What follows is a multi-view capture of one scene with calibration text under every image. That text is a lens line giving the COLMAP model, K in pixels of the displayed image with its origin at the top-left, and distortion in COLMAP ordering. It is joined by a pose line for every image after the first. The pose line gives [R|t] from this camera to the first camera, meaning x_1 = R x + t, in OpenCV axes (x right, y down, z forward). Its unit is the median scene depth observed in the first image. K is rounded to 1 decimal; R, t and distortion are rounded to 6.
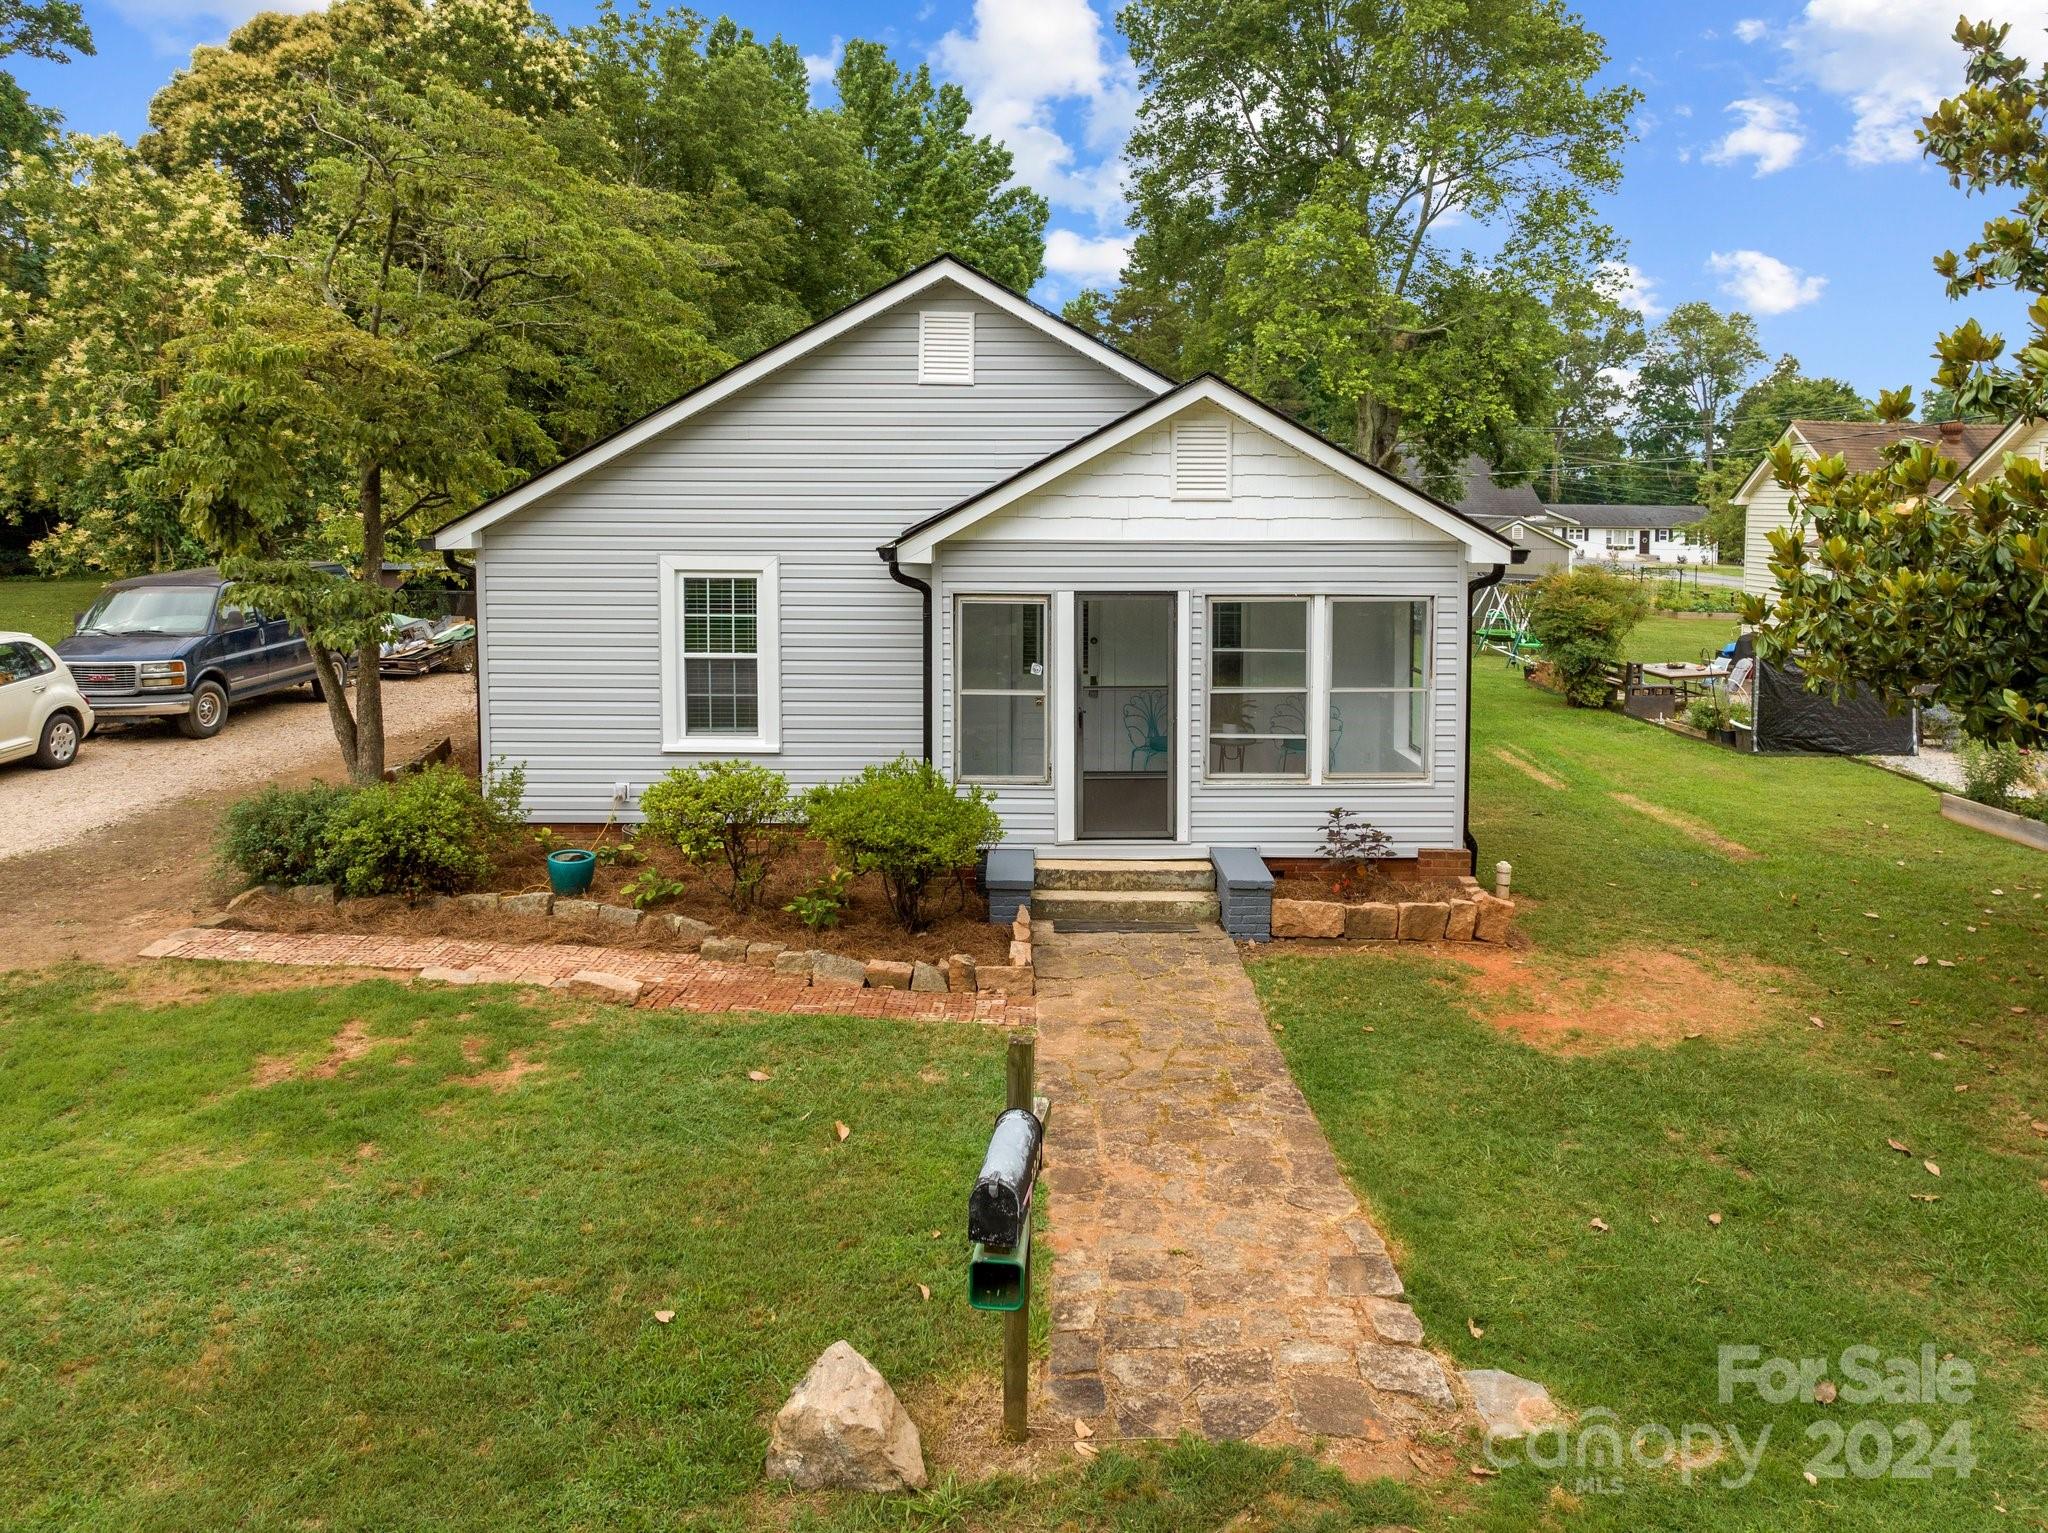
lens RADIAL K [[1455.7, 0, 1024.0], [0, 1455.7, 564.9], [0, 0, 1]] dist [-0.054987, -0.000318]
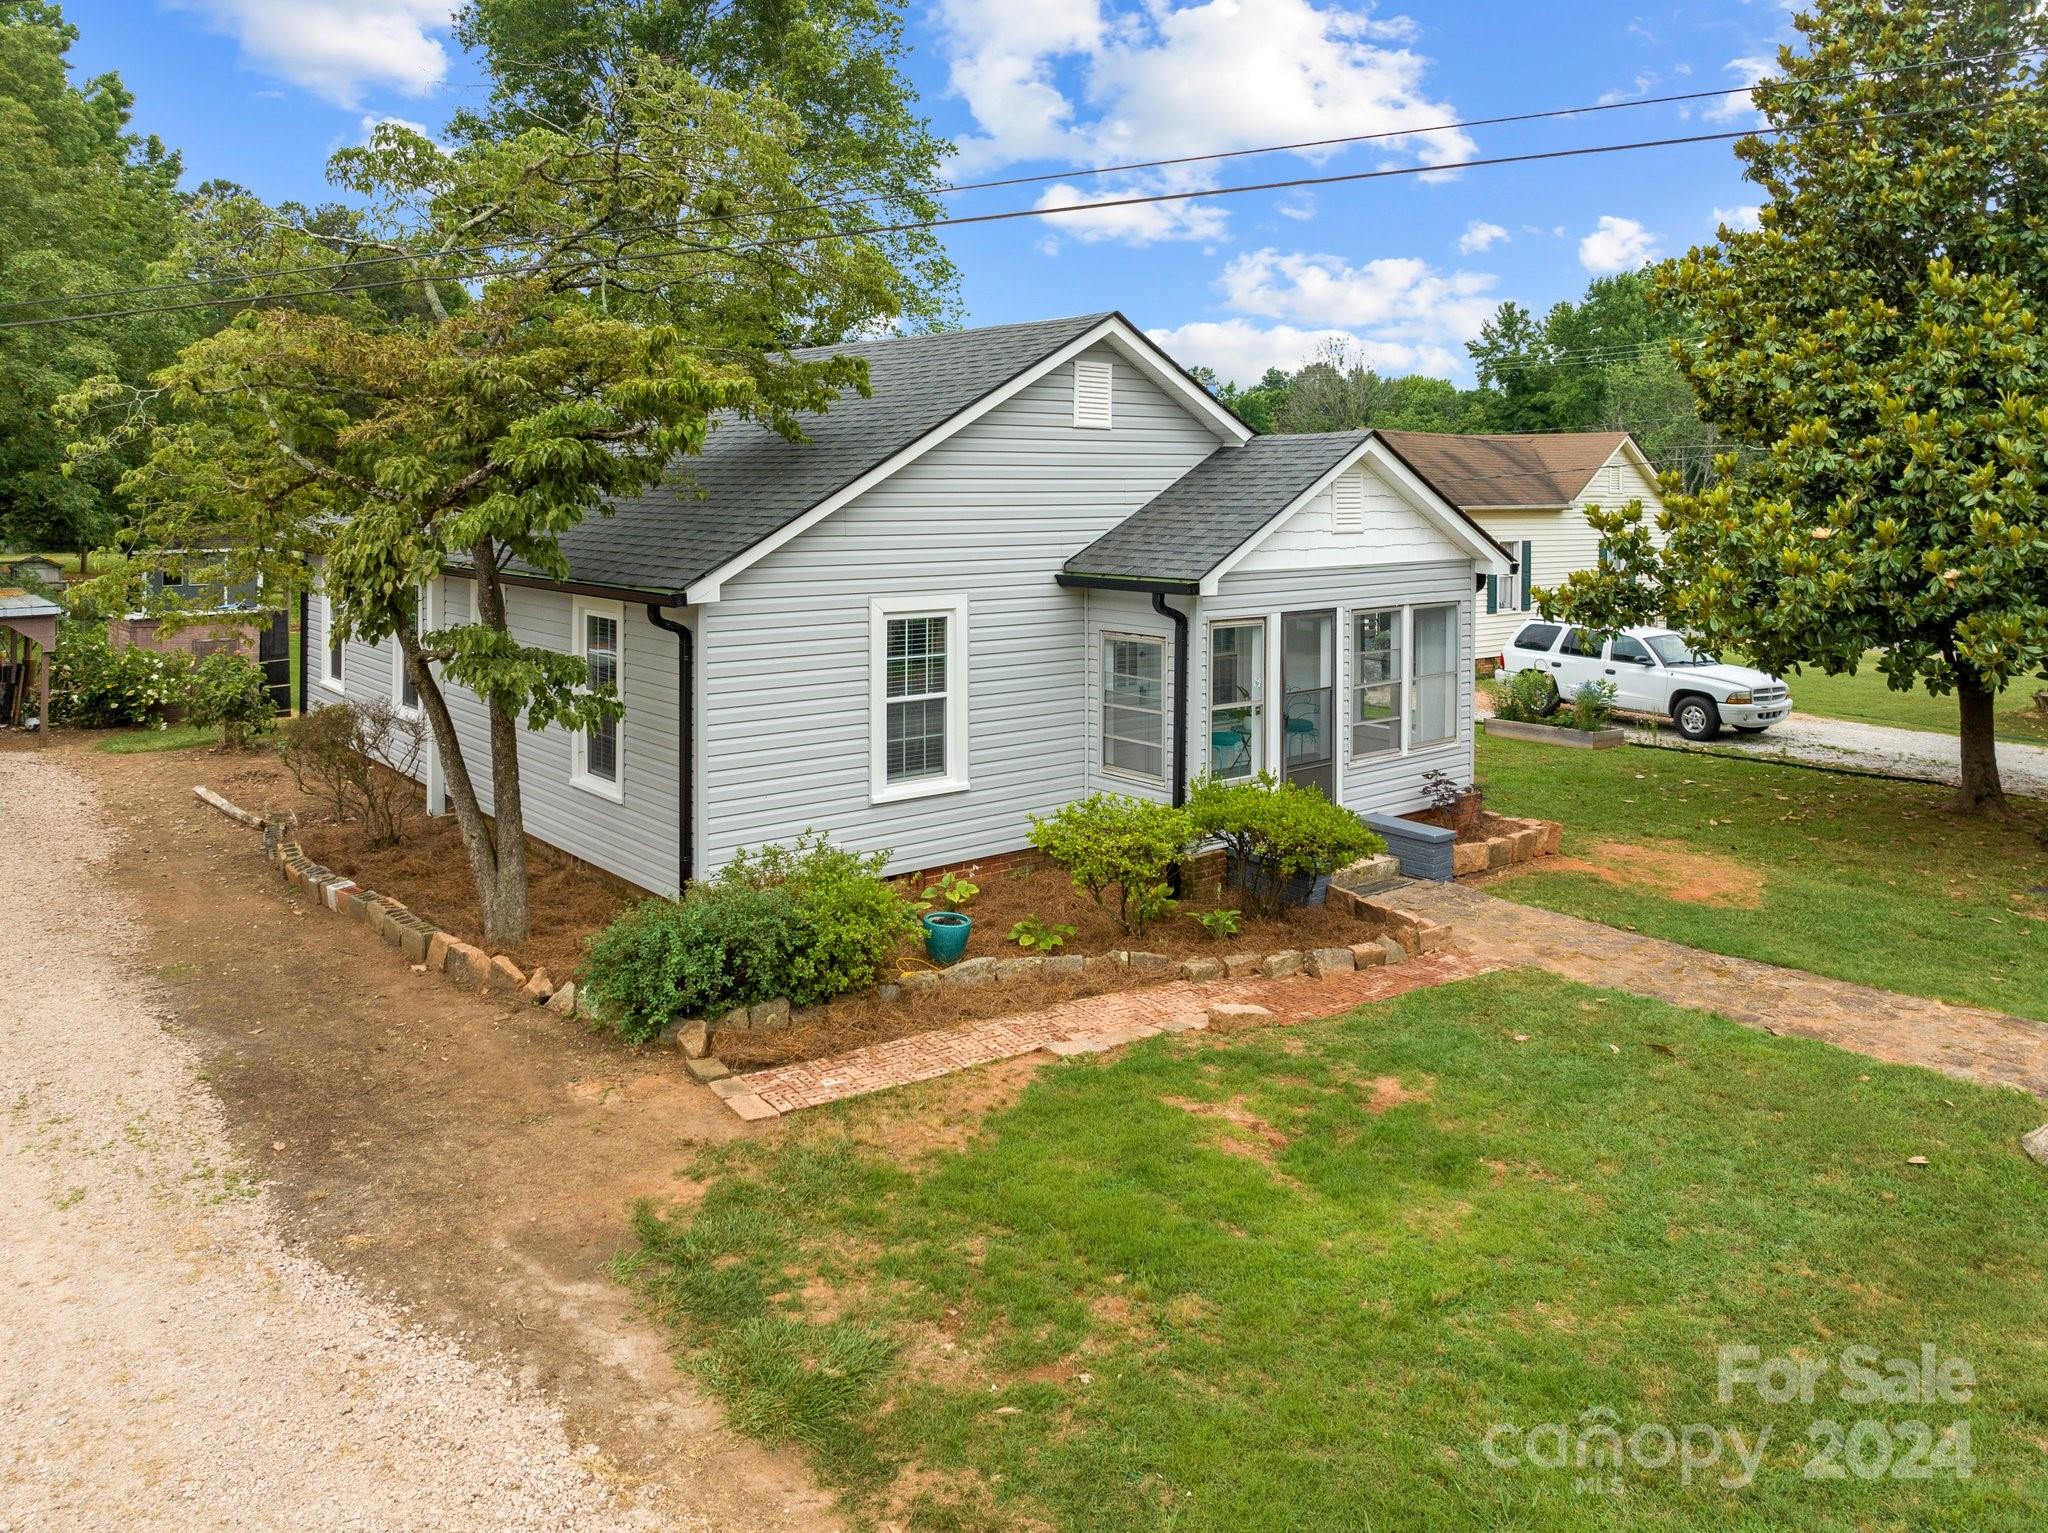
lens RADIAL K [[1496.5, 0, 975.2], [0, 1496.5, 454.7], [0, 0, 1]] dist [-0.027147, -0.000028]
pose [[0.802969, 0.008355, 0.595963, -0.786430], [0.032755, 0.997772, -0.058120, -0.041710], [-0.595121, 0.066189, 0.800906, 0.154409]]
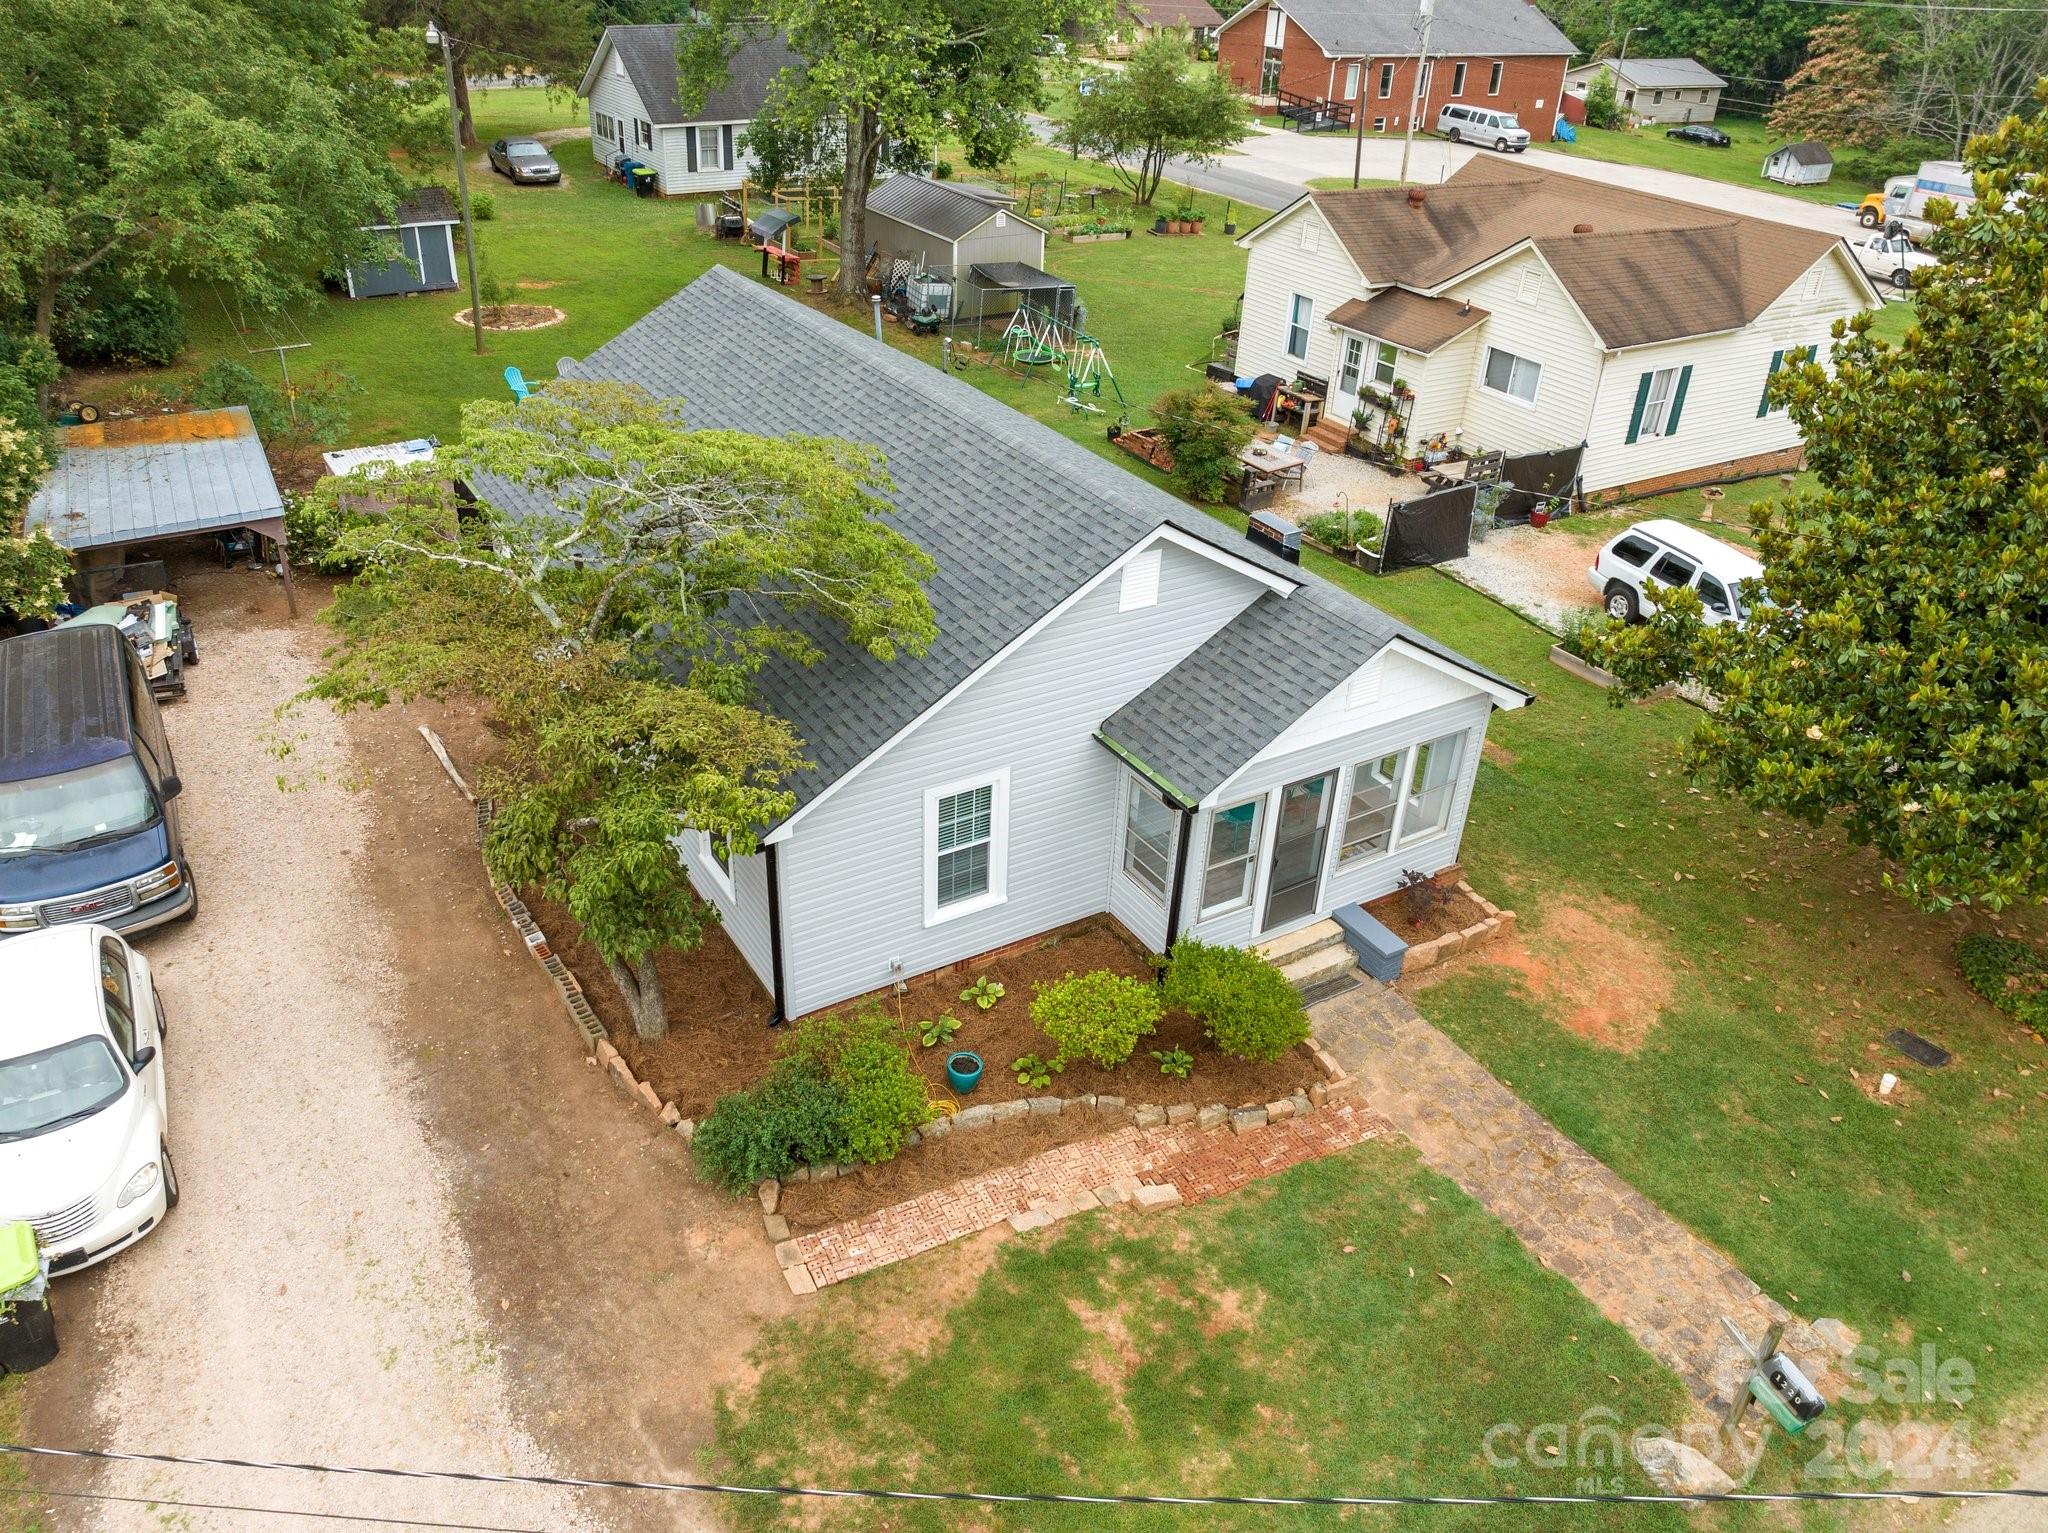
lens RADIAL K [[1471.5, 0, 971.0], [0, 1471.5, 745.3], [0, 0, 1]] dist [-0.024953, -0.000290]
pose [[0.878887, -0.222780, 0.421814, -0.706813], [0.007981, 0.890993, 0.453946, -0.572894], [-0.476964, -0.395601, 0.784860, 0.066659]]
